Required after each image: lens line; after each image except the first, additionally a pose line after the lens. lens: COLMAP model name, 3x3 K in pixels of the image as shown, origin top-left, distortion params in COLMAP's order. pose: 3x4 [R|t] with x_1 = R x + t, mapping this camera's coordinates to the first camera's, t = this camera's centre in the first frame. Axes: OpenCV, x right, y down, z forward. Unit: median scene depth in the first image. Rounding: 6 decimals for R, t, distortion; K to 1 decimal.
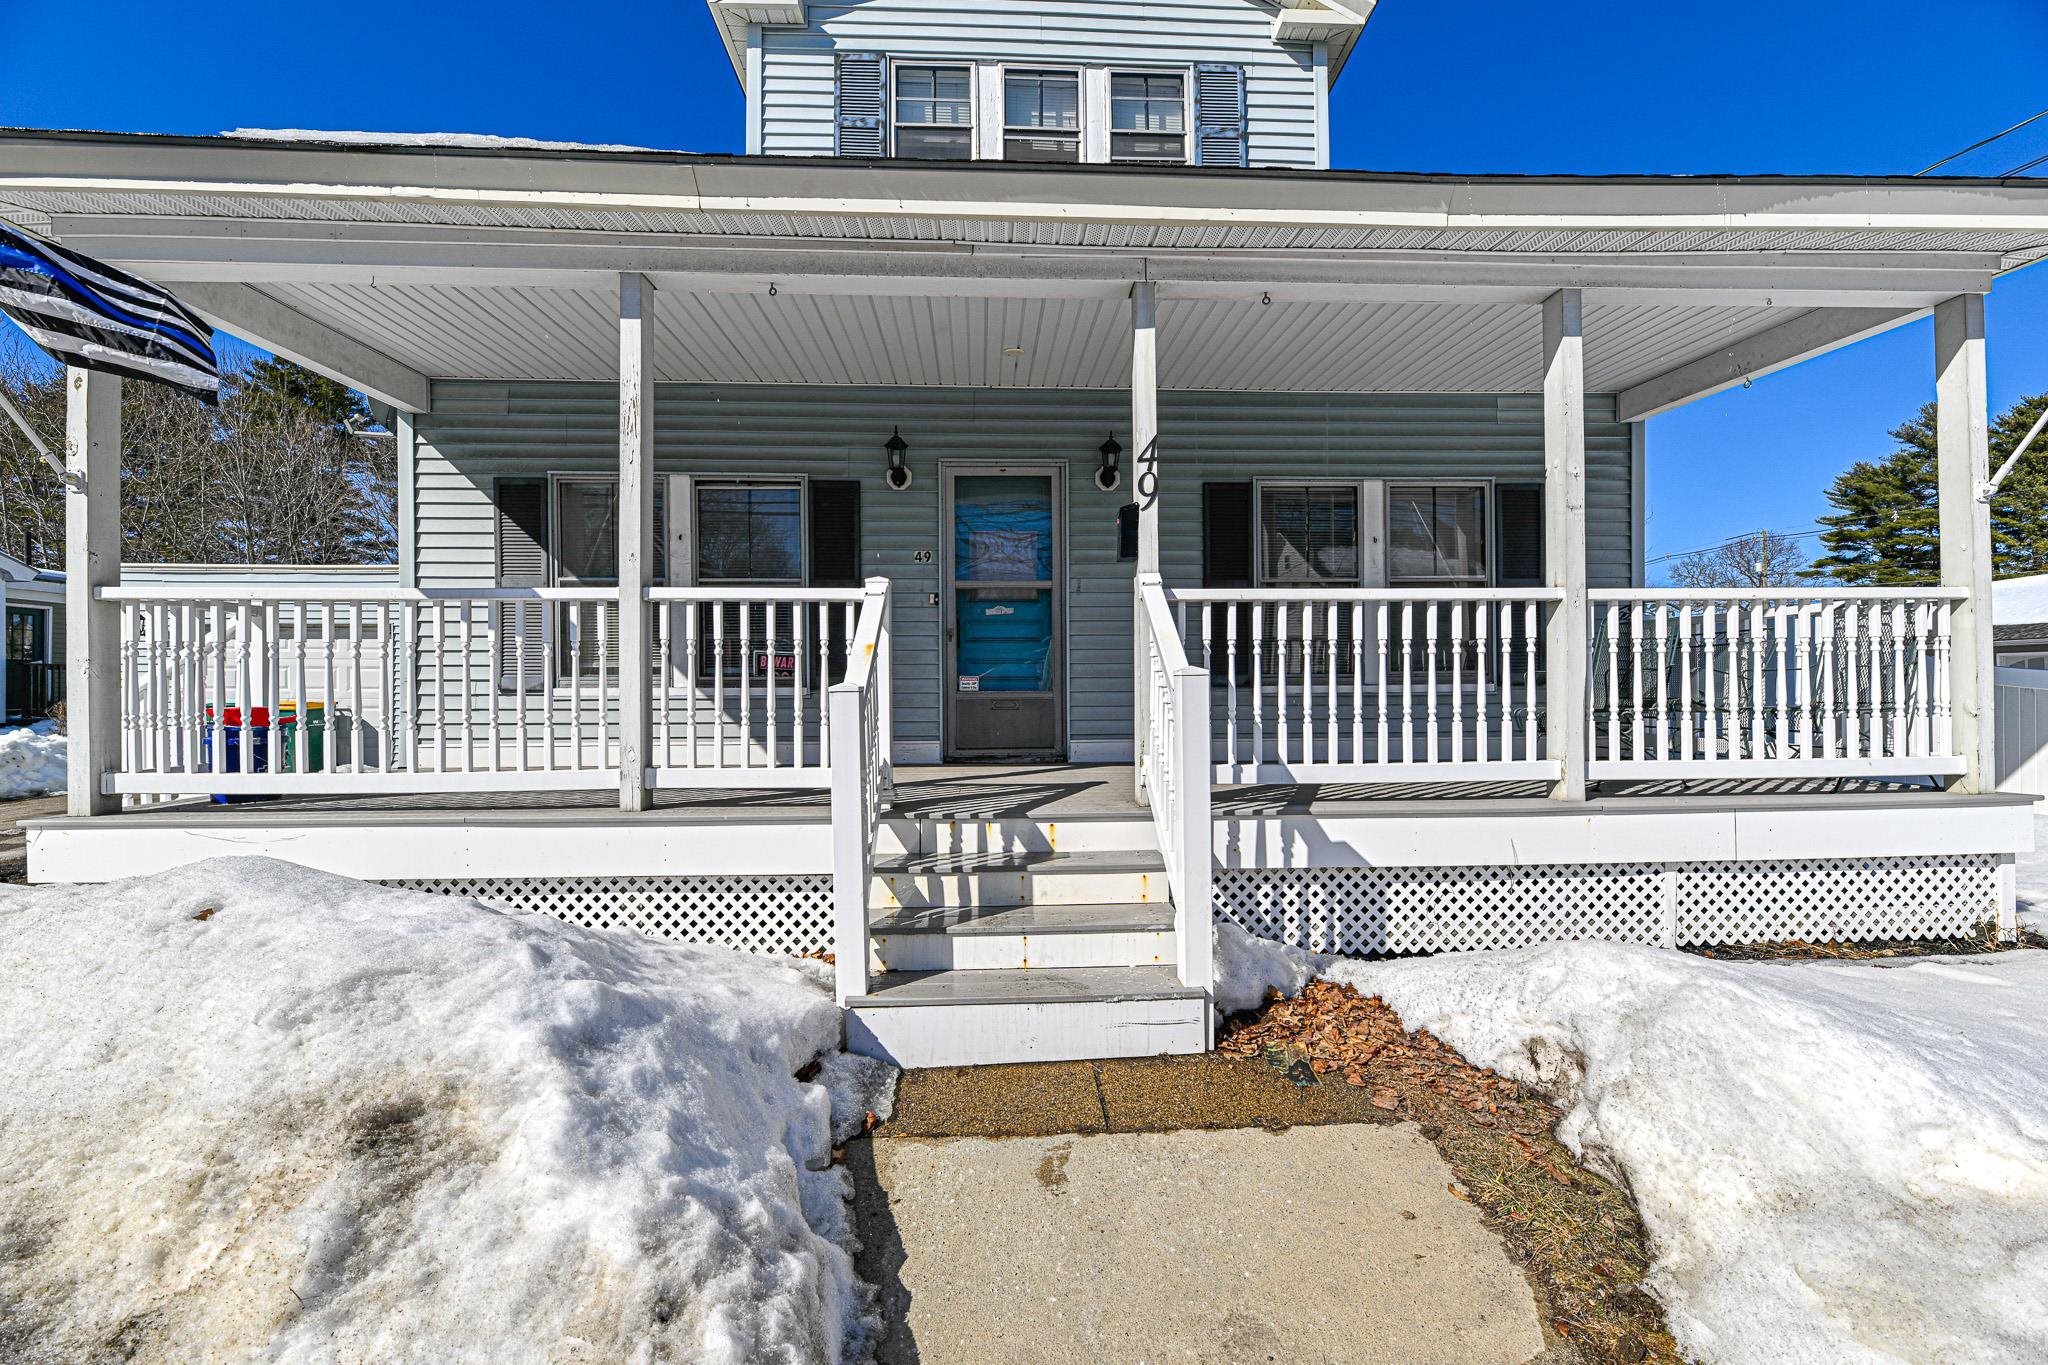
lens RADIAL K [[864.0, 0, 1152.4], [0, 864.0, 679.1], [0, 0, 1]] dist [-0.002896, -0.000134]
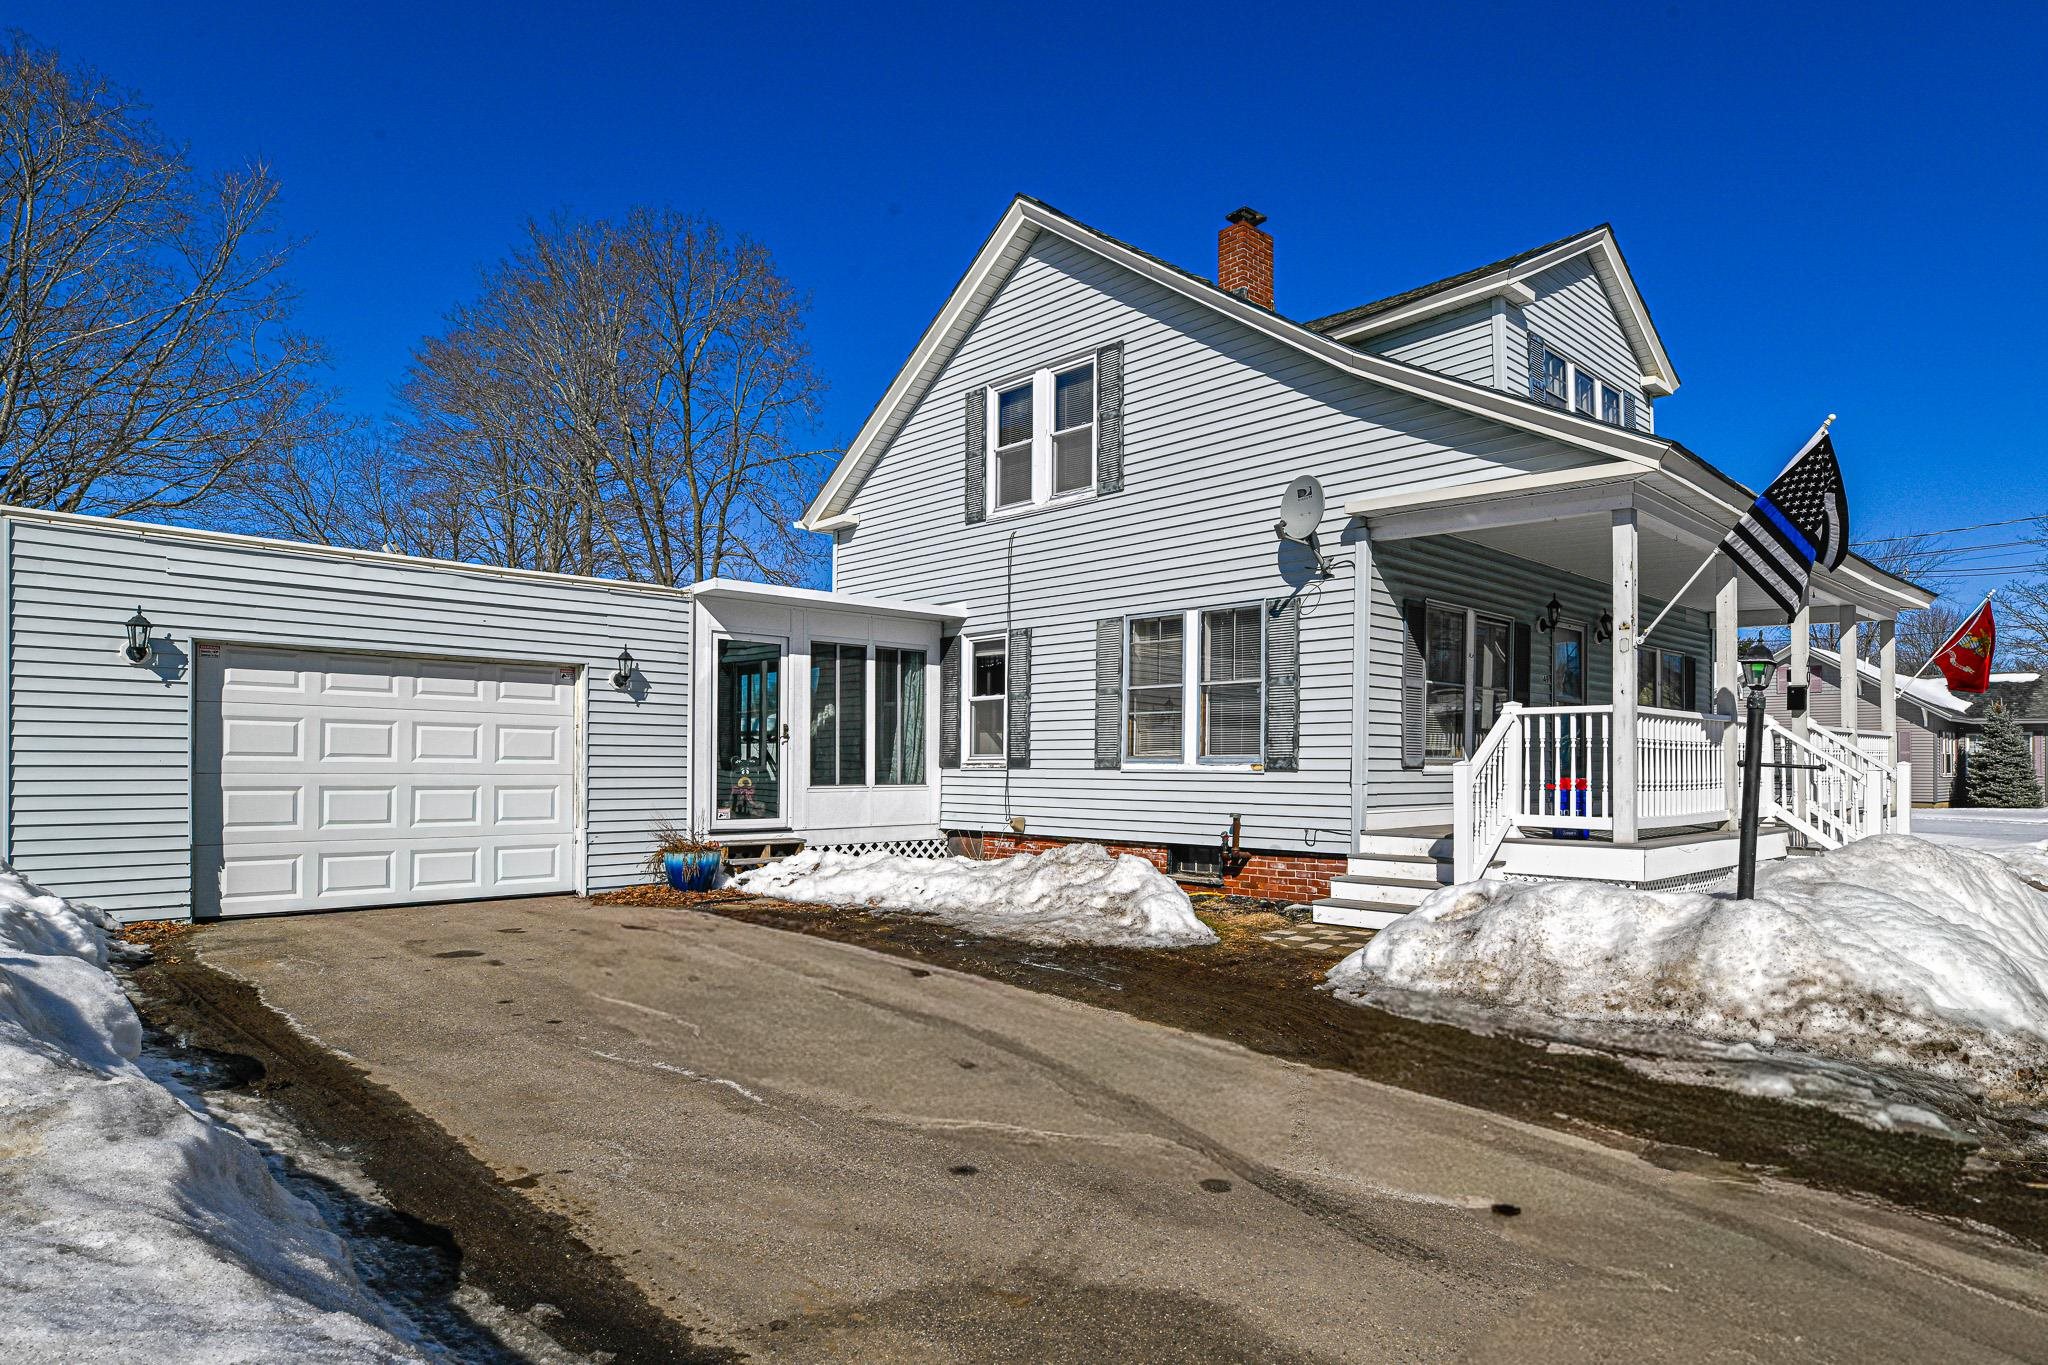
lens RADIAL K [[1169.5, 0, 1019.6], [0, 1169.5, 686.8], [0, 0, 1]] dist [-0.001923, -0.000891]
pose [[0.757797, 0.055433, 0.650131, -2.648579], [-0.018434, 0.997806, -0.063590, 0.013659], [-0.652229, 0.036203, 0.757157, 0.095106]]
